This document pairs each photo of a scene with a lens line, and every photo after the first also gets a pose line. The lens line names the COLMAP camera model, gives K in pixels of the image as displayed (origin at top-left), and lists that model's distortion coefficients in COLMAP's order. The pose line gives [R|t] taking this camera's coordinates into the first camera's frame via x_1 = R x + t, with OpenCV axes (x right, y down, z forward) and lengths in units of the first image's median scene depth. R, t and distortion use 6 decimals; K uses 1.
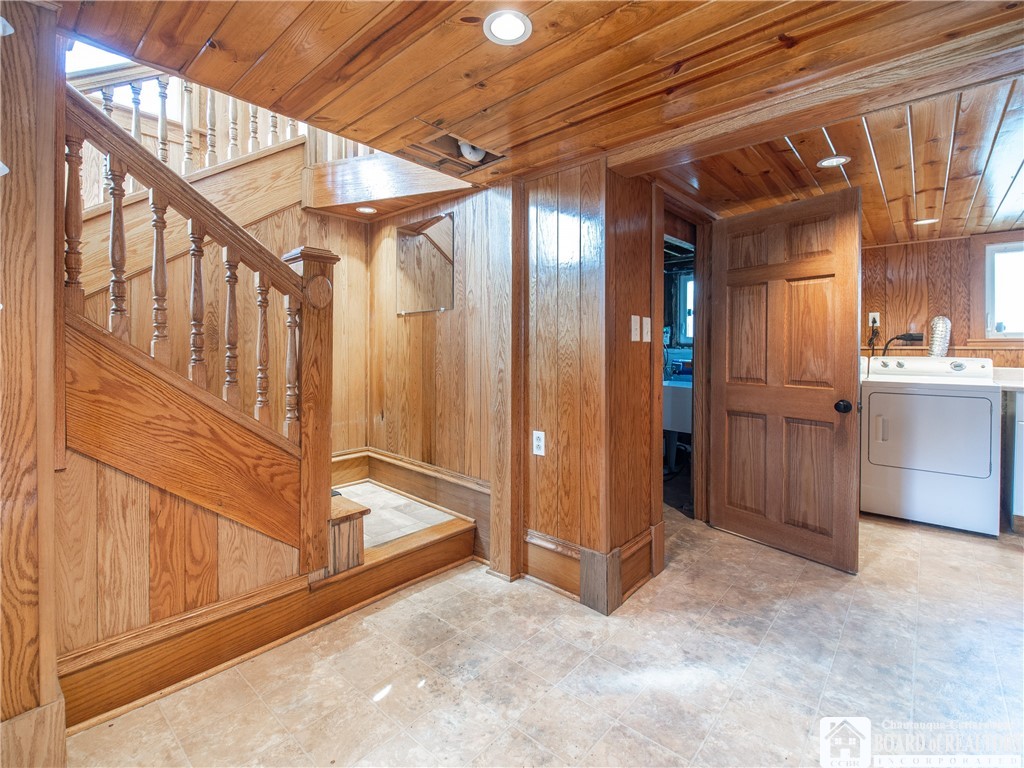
lens RADIAL K [[467.9, 0, 514.9], [0, 467.9, 352.9], [0, 0, 1]] dist [-0.011530, 0.000141]
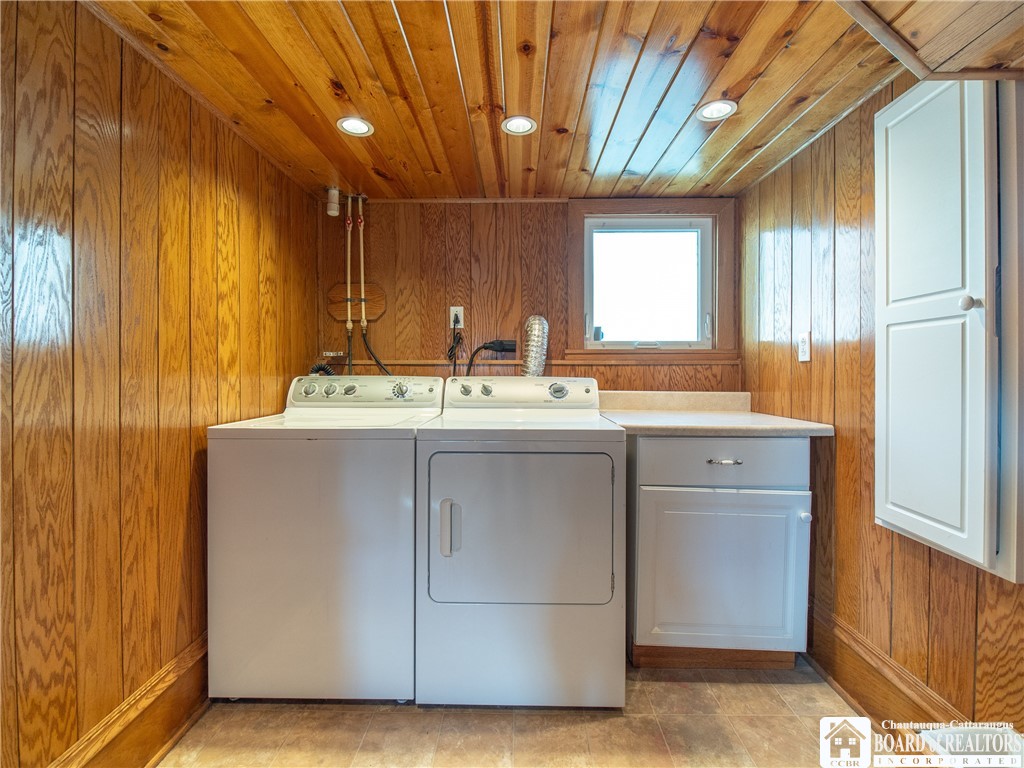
lens RADIAL K [[467.9, 0, 514.9], [0, 467.9, 352.9], [0, 0, 1]] dist [-0.011530, 0.000141]
pose [[0.754895, 0.022113, 0.655473, 0.462201], [0.006347, 0.999138, -0.041017, 0.002725], [-0.655815, 0.035123, 0.754104, 0.521877]]
